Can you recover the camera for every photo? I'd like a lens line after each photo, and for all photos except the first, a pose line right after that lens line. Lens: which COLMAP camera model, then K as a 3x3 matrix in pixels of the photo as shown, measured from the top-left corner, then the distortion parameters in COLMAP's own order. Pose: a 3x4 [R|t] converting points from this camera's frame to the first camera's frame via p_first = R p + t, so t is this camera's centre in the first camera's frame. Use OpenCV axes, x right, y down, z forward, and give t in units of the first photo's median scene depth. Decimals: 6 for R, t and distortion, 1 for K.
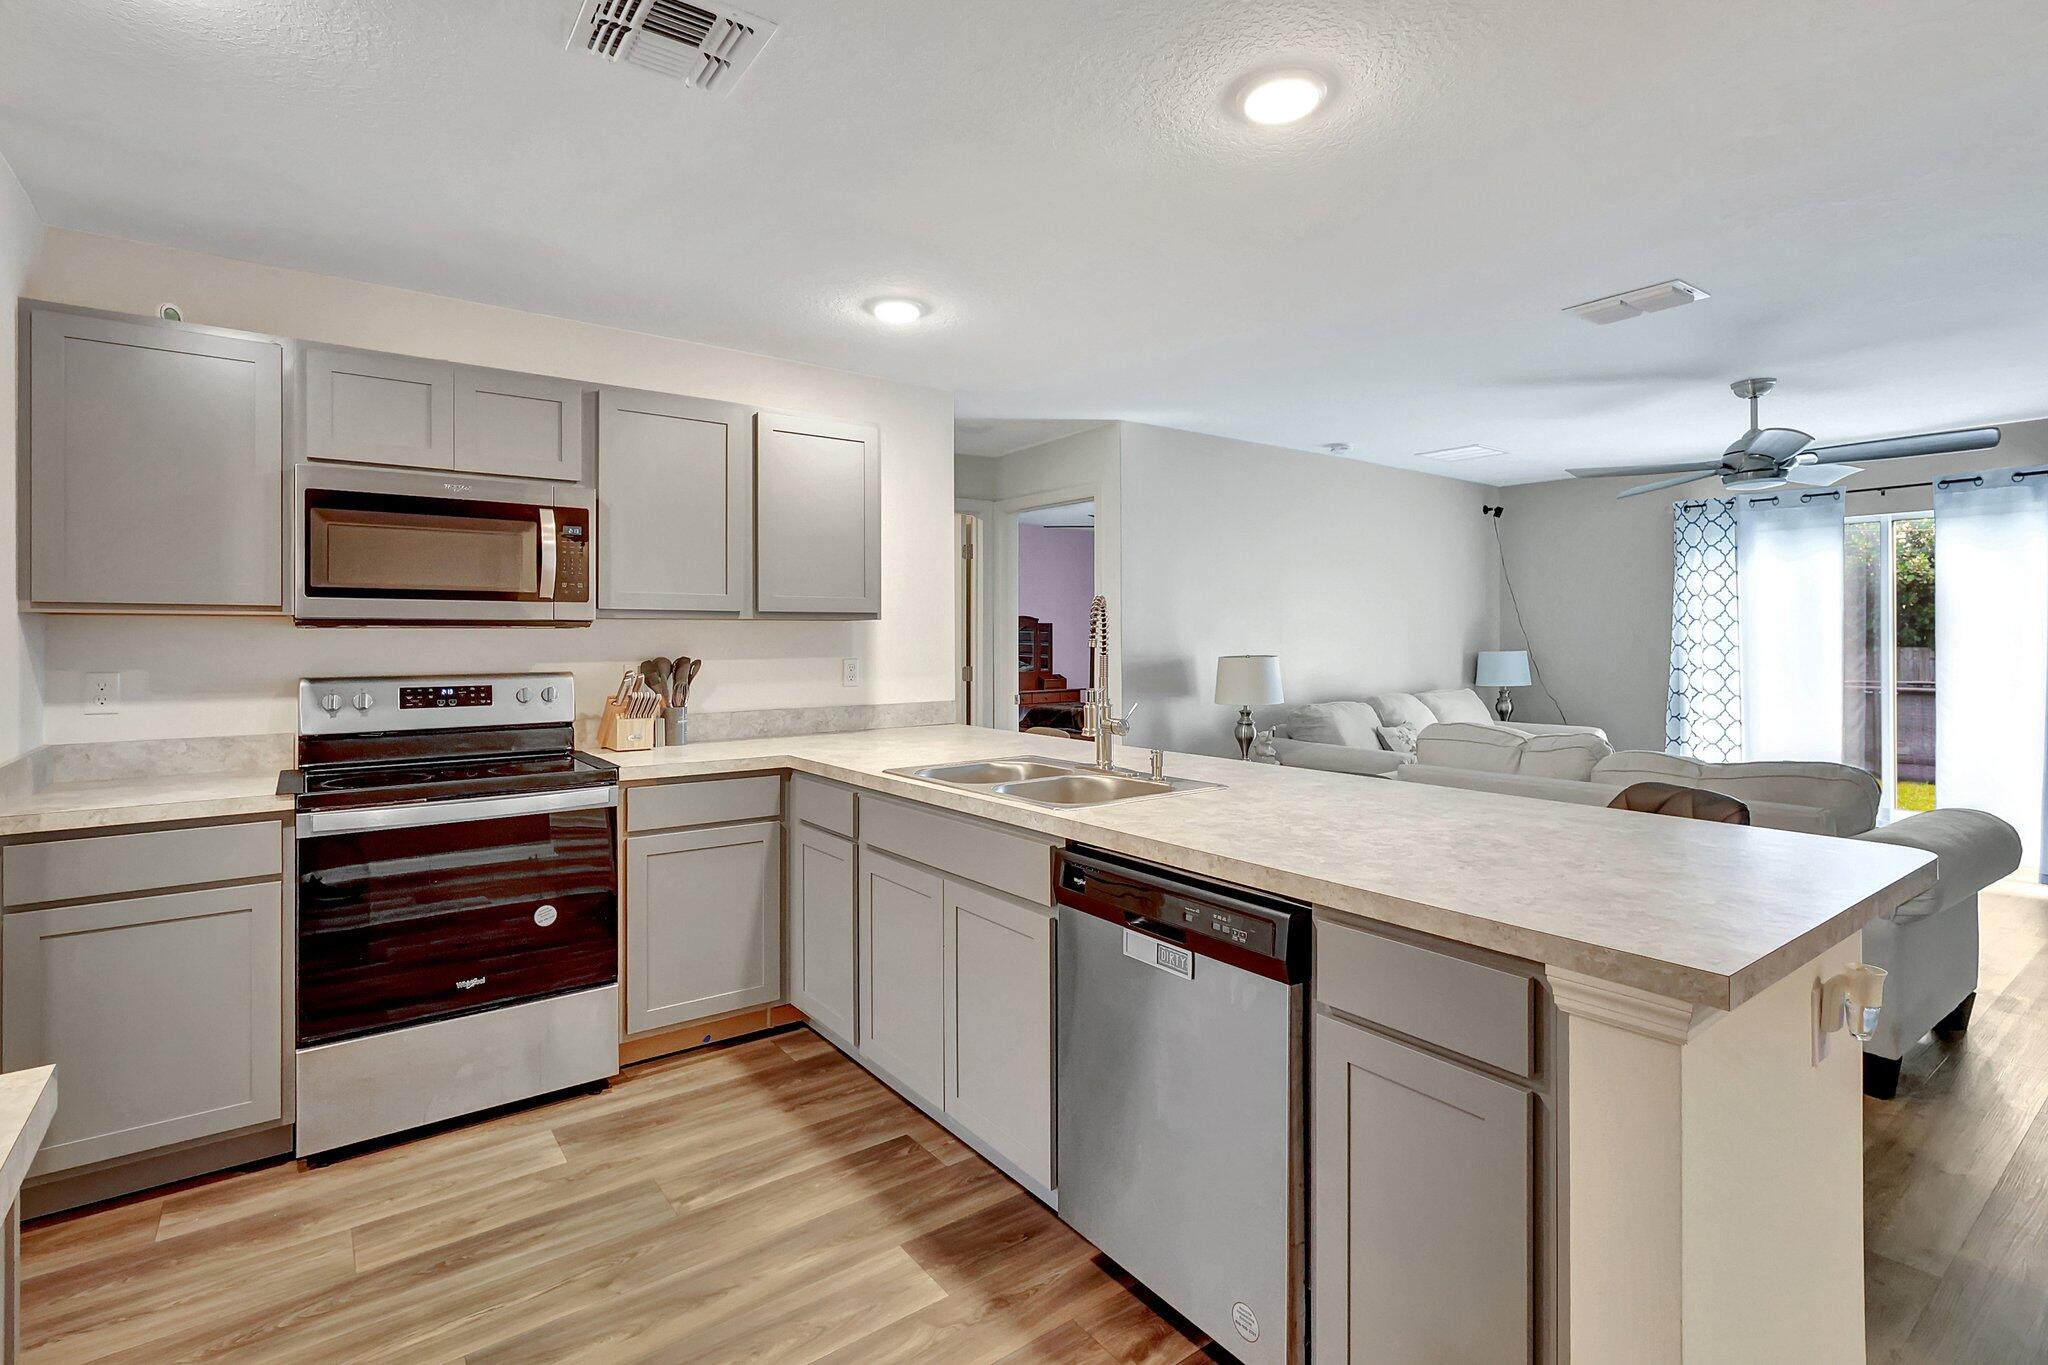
lens RADIAL K [[955.8, 0, 1022.6], [0, 955.8, 639.6], [0, 0, 1]] dist [0.002956, 0.000653]
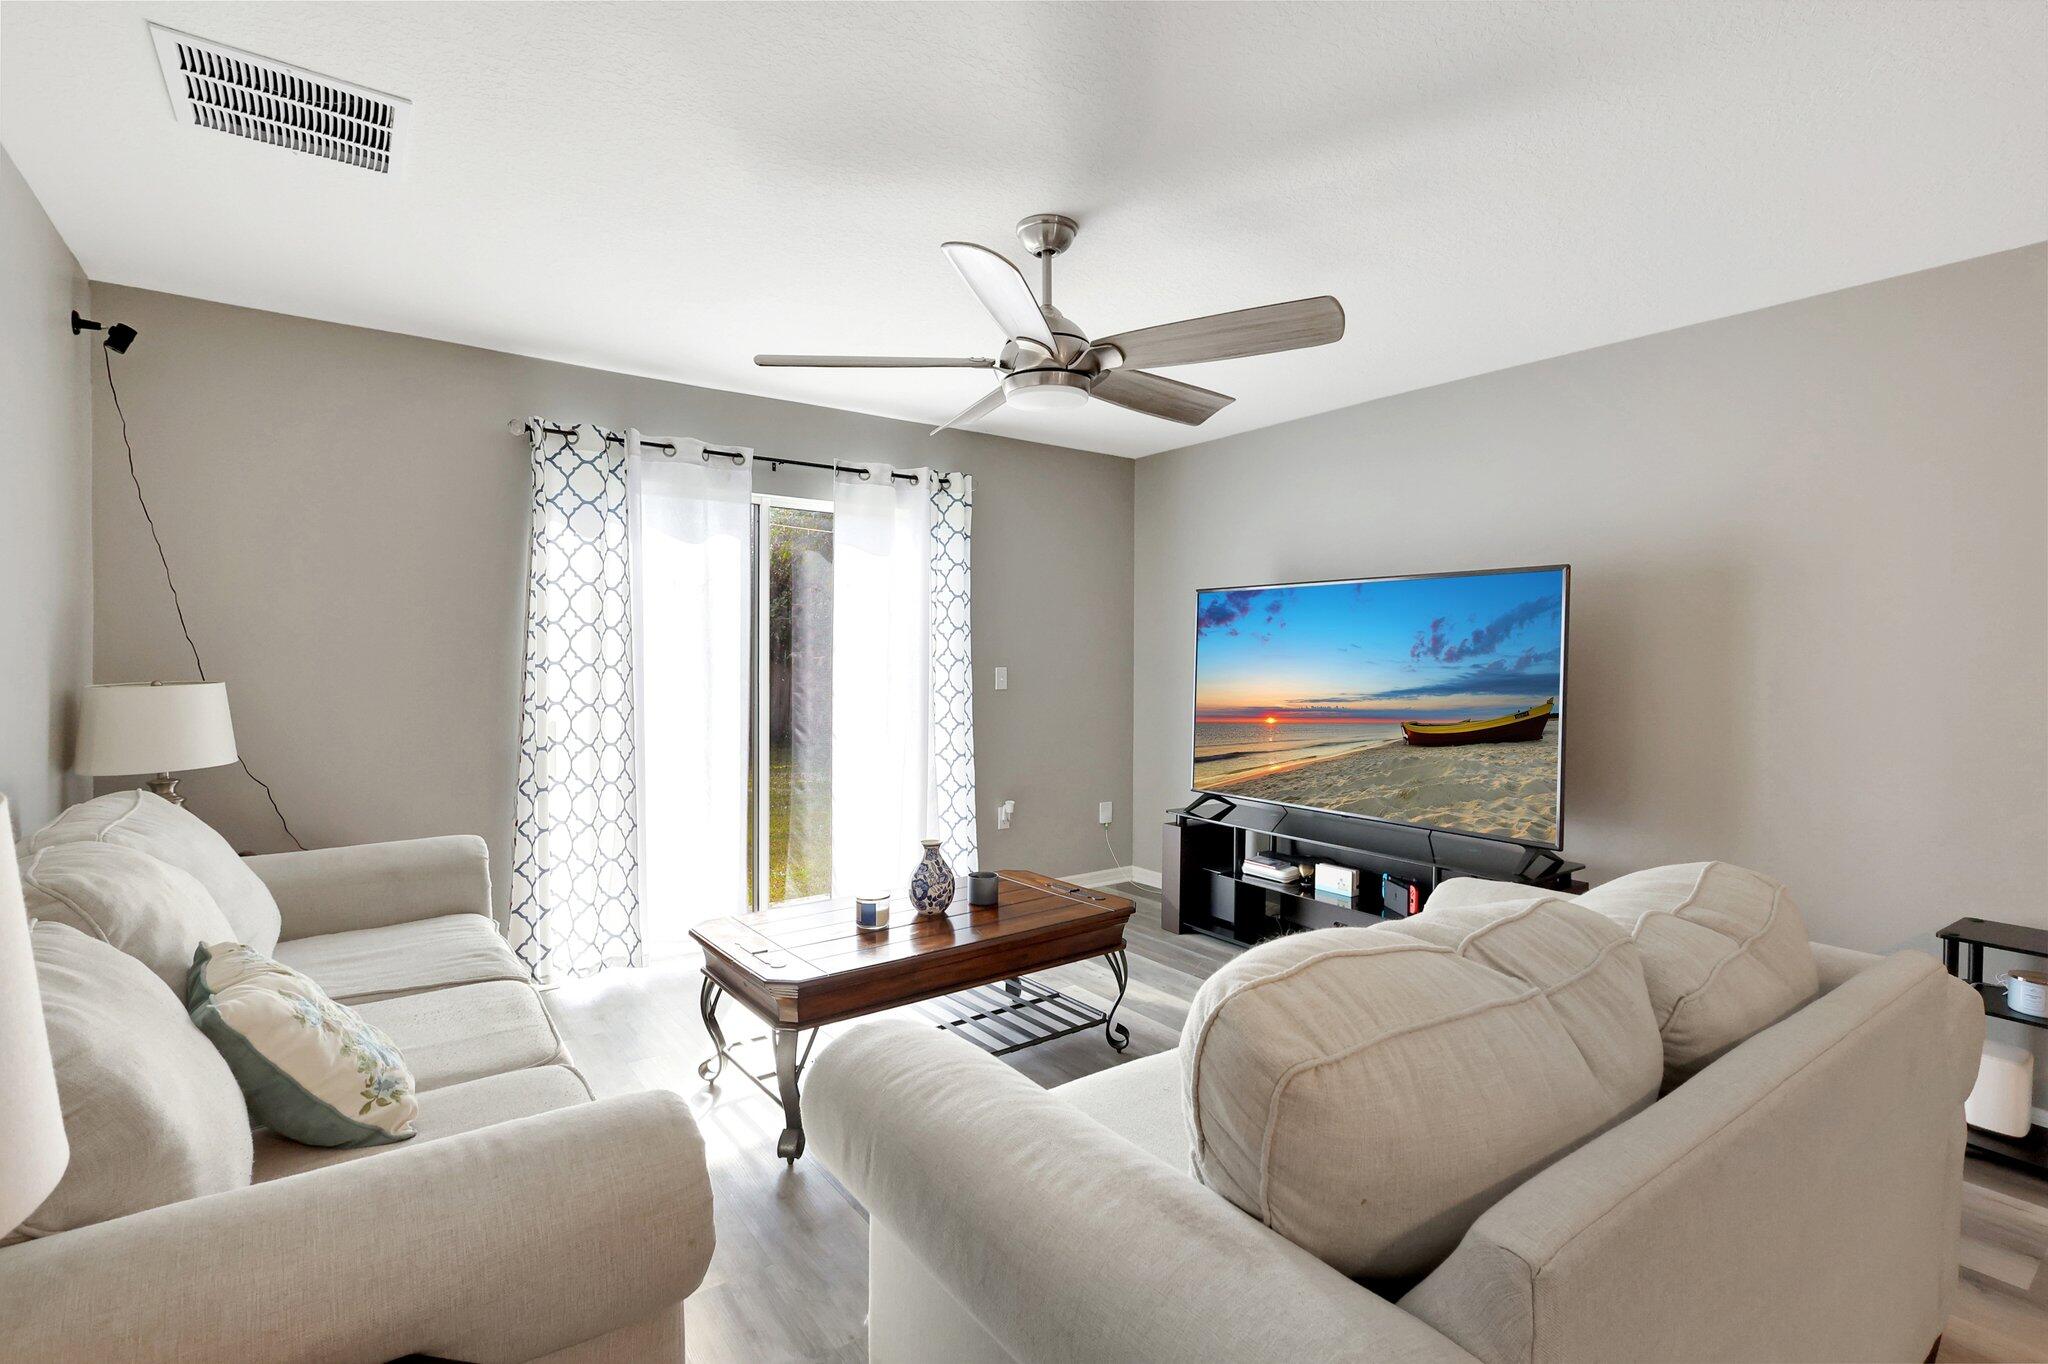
lens RADIAL K [[955.8, 0, 1010.2], [0, 955.8, 654.8], [0, 0, 1]] dist [0.002956, 0.000653]
pose [[0.011347, 0.007468, 0.999908, 0.124919], [0.000219, 0.999972, -0.007471, 0.004182], [-0.999936, 0.000304, 0.011345, 0.790589]]
